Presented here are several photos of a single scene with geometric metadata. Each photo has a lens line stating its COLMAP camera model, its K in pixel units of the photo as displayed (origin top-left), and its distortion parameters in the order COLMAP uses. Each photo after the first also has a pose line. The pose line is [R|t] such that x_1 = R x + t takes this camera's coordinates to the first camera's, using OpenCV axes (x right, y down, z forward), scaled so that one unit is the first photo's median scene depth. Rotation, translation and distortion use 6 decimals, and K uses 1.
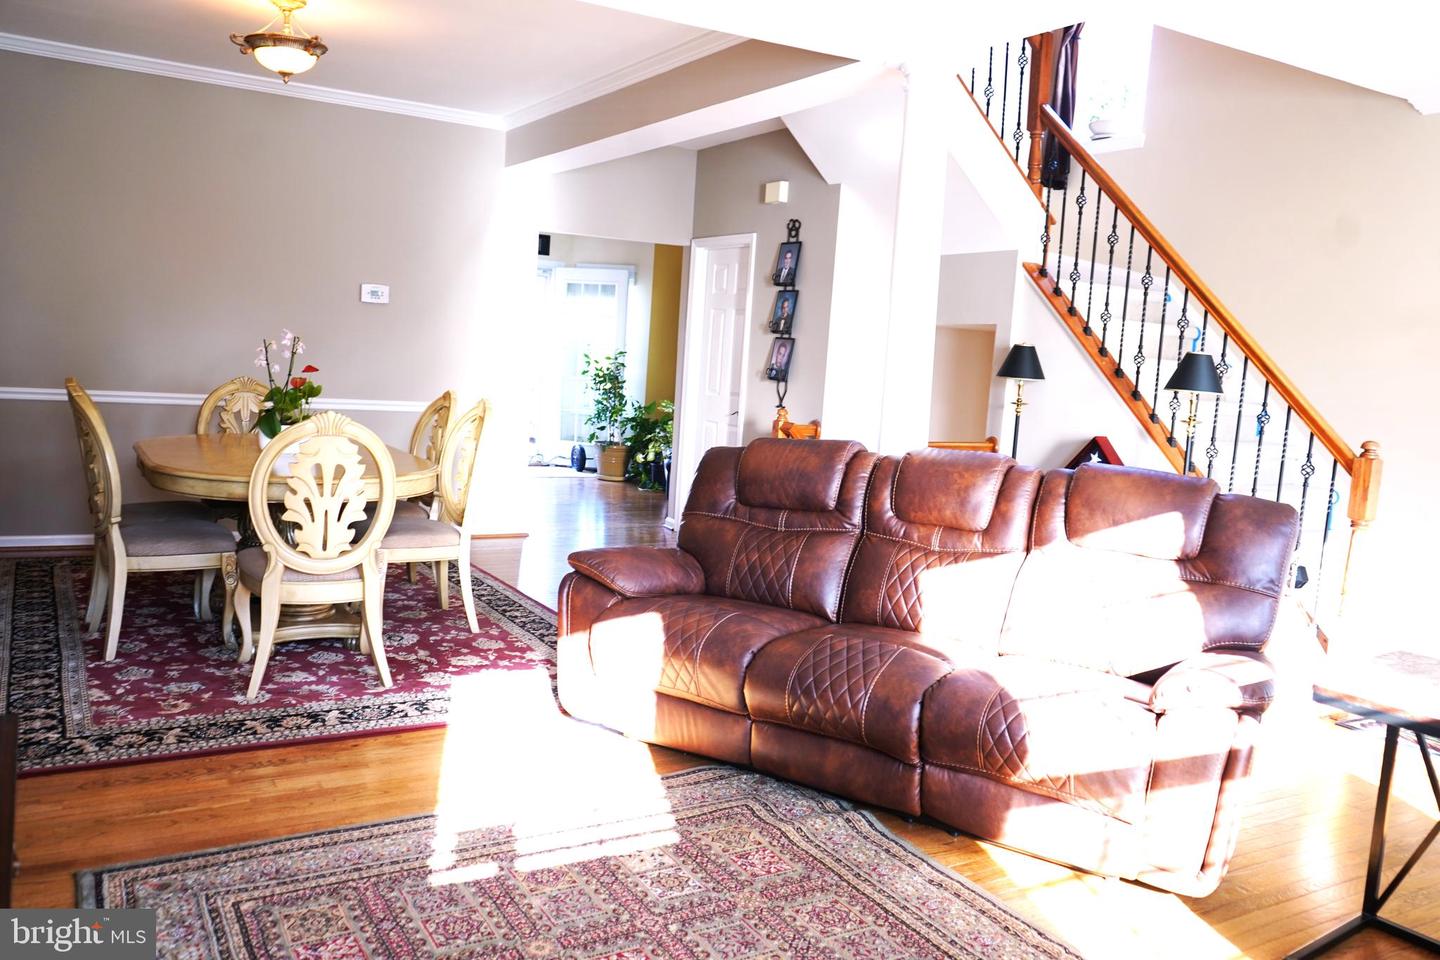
lens RADIAL K [[1159.5, 0, 721.0], [0, 1159.5, 477.1], [0, 0, 1]] dist [-0.004188, 0.009688]
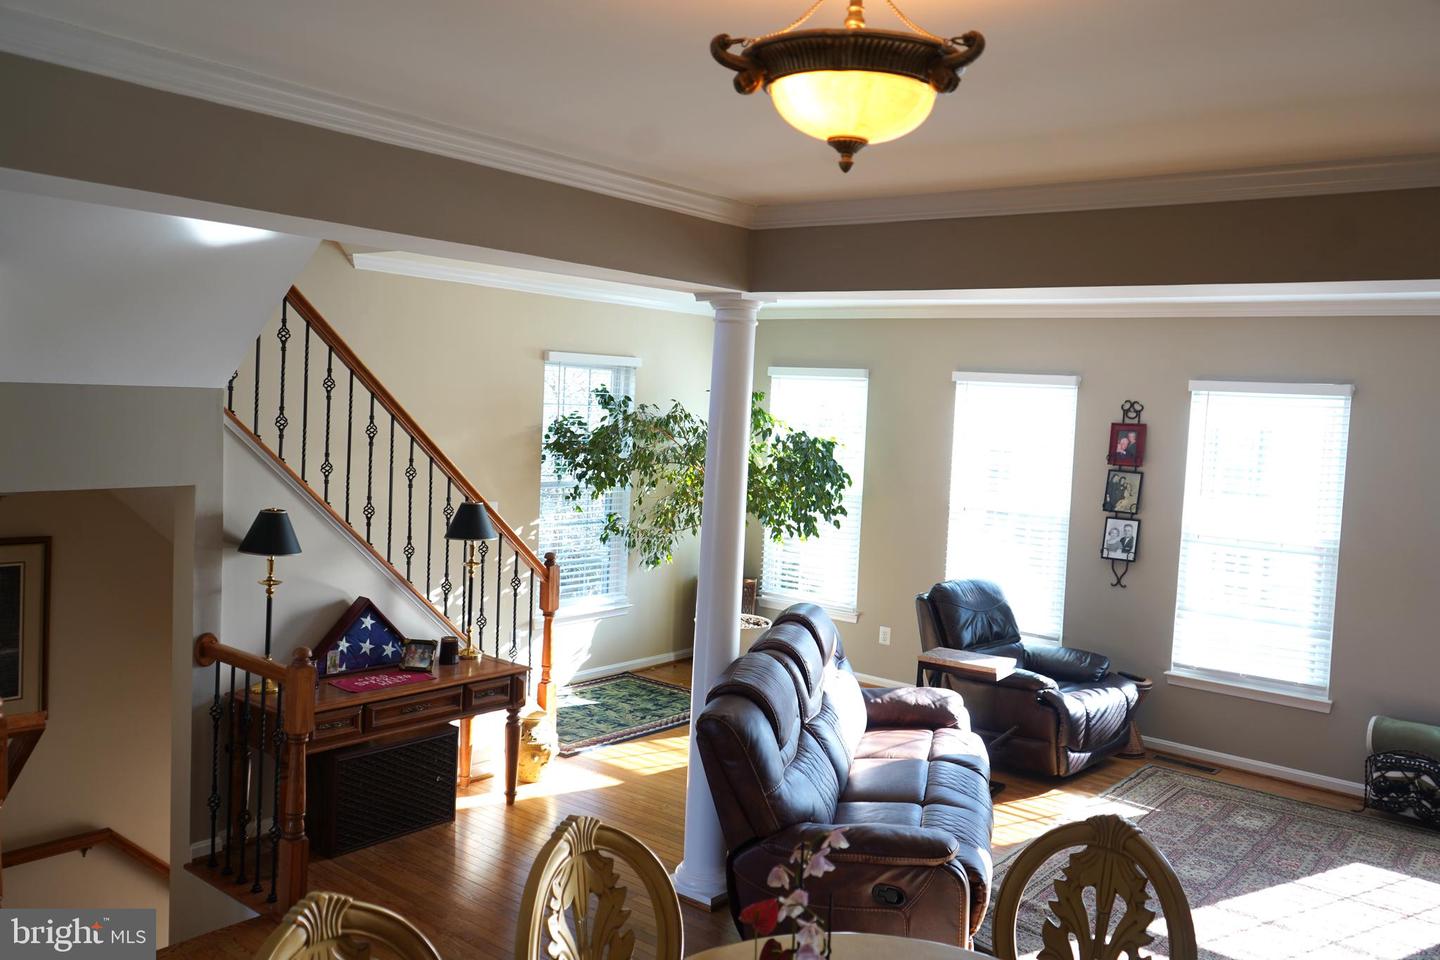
lens RADIAL K [[1159.5, 0, 717.5], [0, 1159.5, 477.9], [0, 0, 1]] dist [-0.004188, 0.009688]
pose [[-0.346287, -0.142114, 0.927302, -0.781760], [0.031100, 0.986177, 0.162751, -0.341734], [-0.937613, 0.085198, -0.337081, 1.294717]]
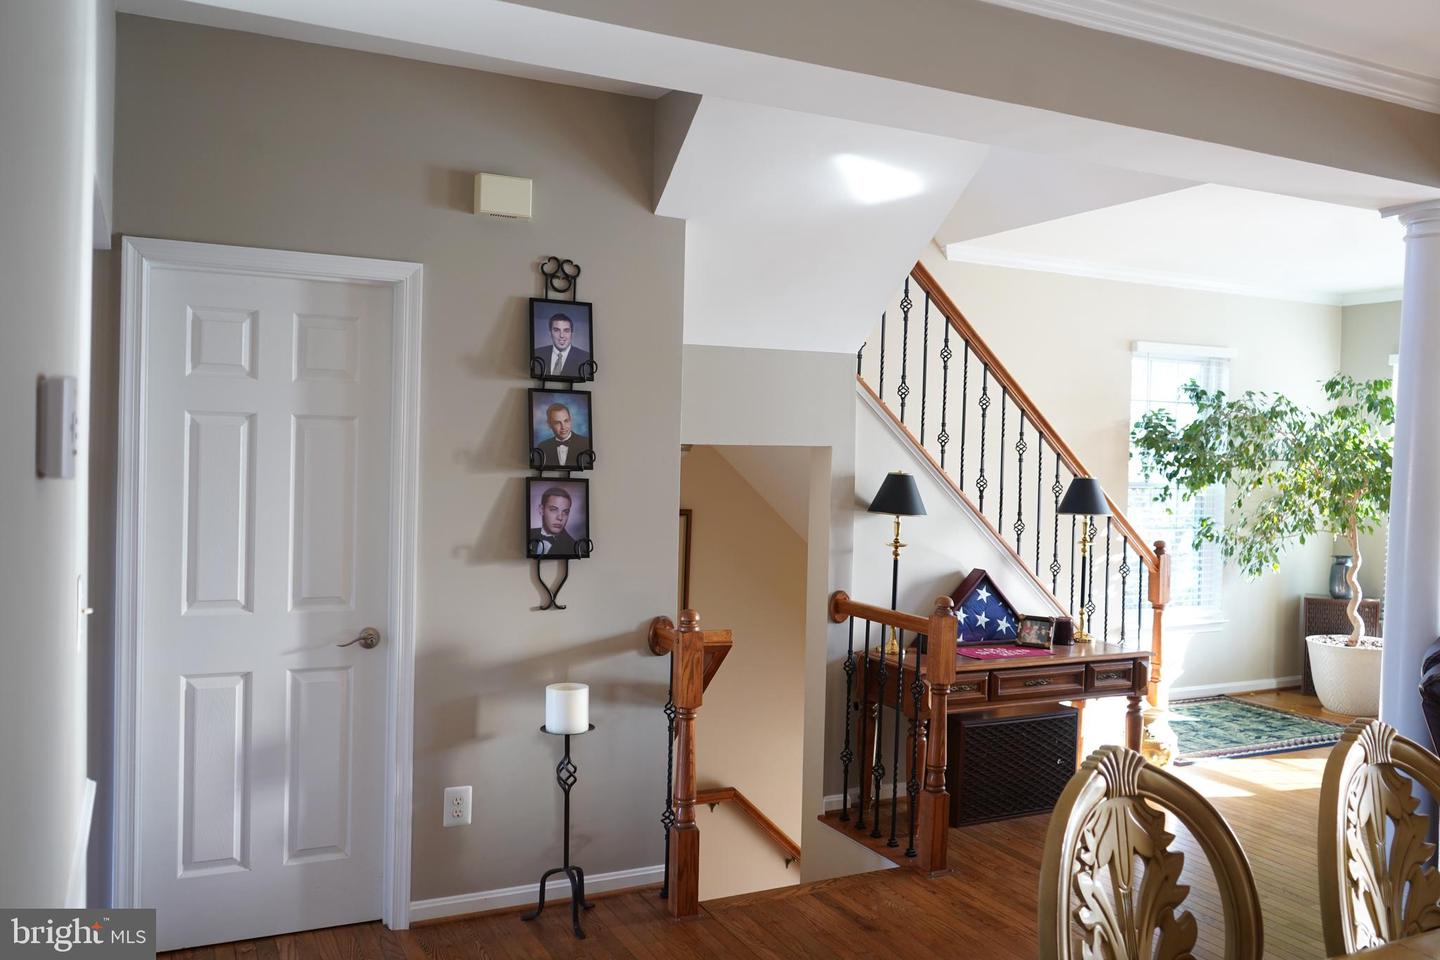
lens RADIAL K [[1159.5, 0, 727.4], [0, 1159.5, 471.4], [0, 0, 1]] dist [-0.004188, 0.009688]
pose [[0.060301, -0.082995, 0.994724, -0.744196], [0.085394, 0.993313, 0.077701, -0.250904], [-0.994521, 0.080258, 0.066985, 1.409097]]
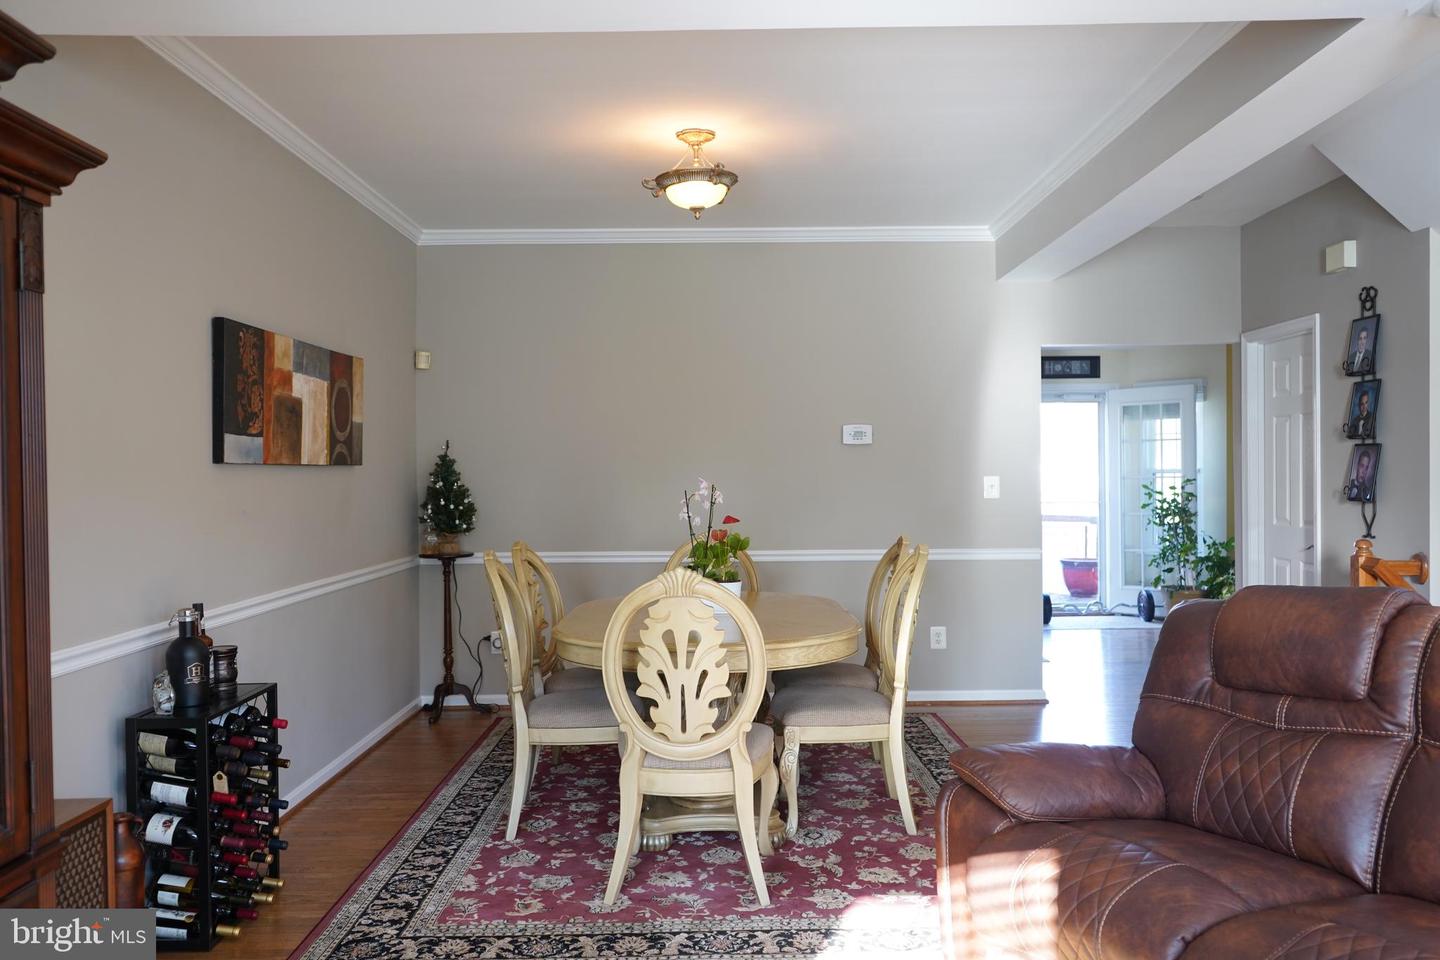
lens RADIAL K [[1159.5, 0, 721.2], [0, 1159.5, 480.9], [0, 0, 1]] dist [-0.004188, 0.009688]
pose [[0.862373, -0.069443, -0.501488, 0.109679], [0.008446, 0.992384, -0.122895, -0.013715], [0.506202, 0.101746, 0.856392, 0.247758]]
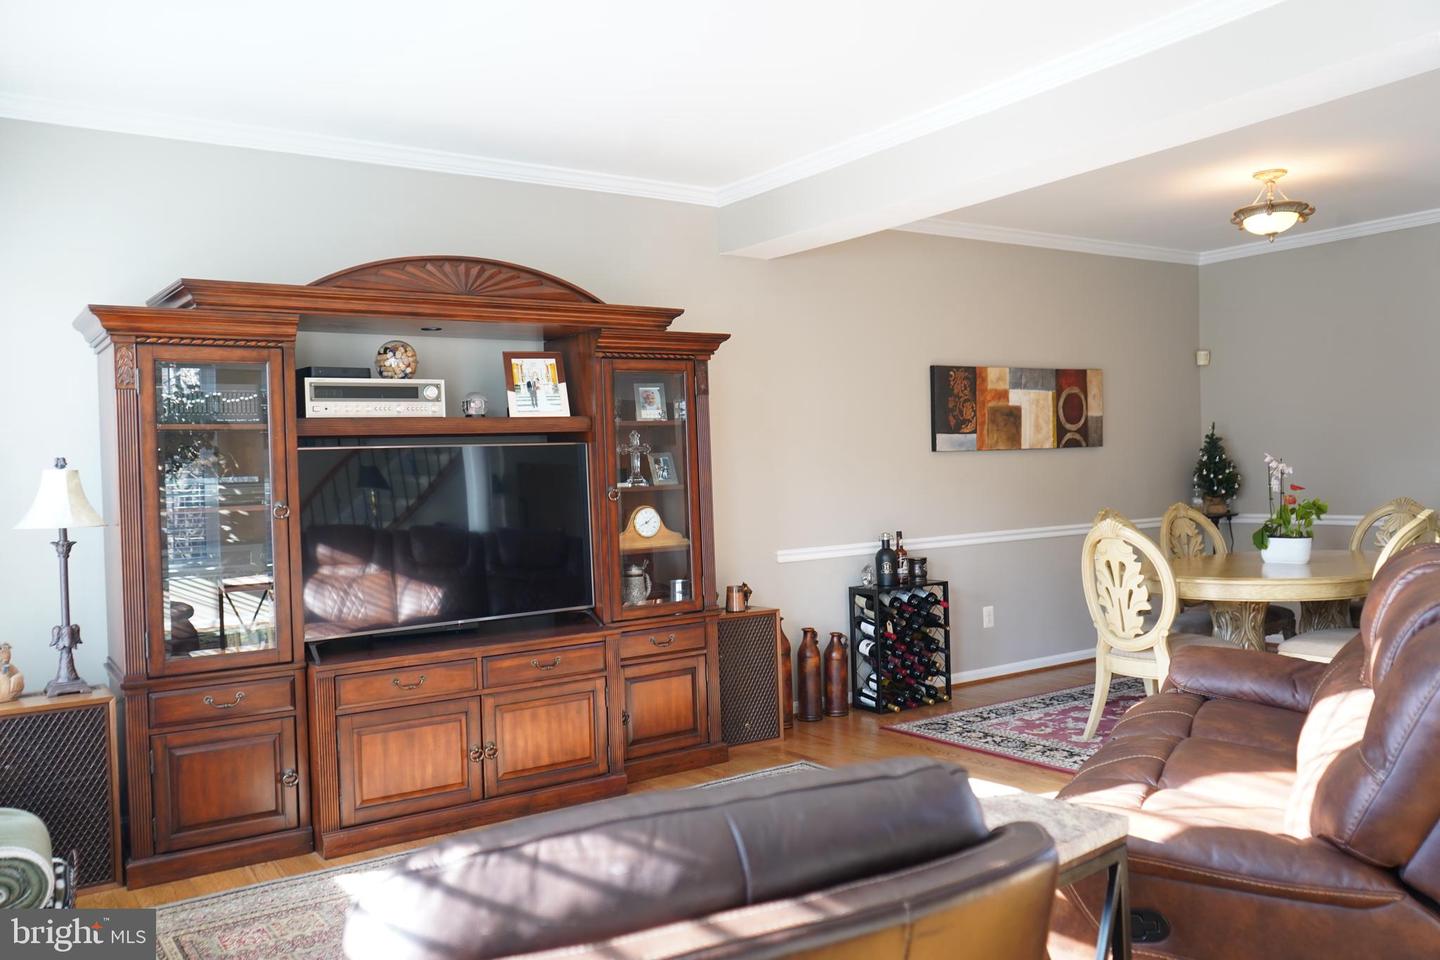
lens RADIAL K [[1159.5, 0, 716.2], [0, 1159.5, 479.1], [0, 0, 1]] dist [-0.004188, 0.009688]
pose [[0.063360, -0.055297, -0.996458, 0.807393], [-0.075972, 0.995299, -0.060063, 0.008109], [0.995095, 0.079509, 0.058861, 0.441555]]
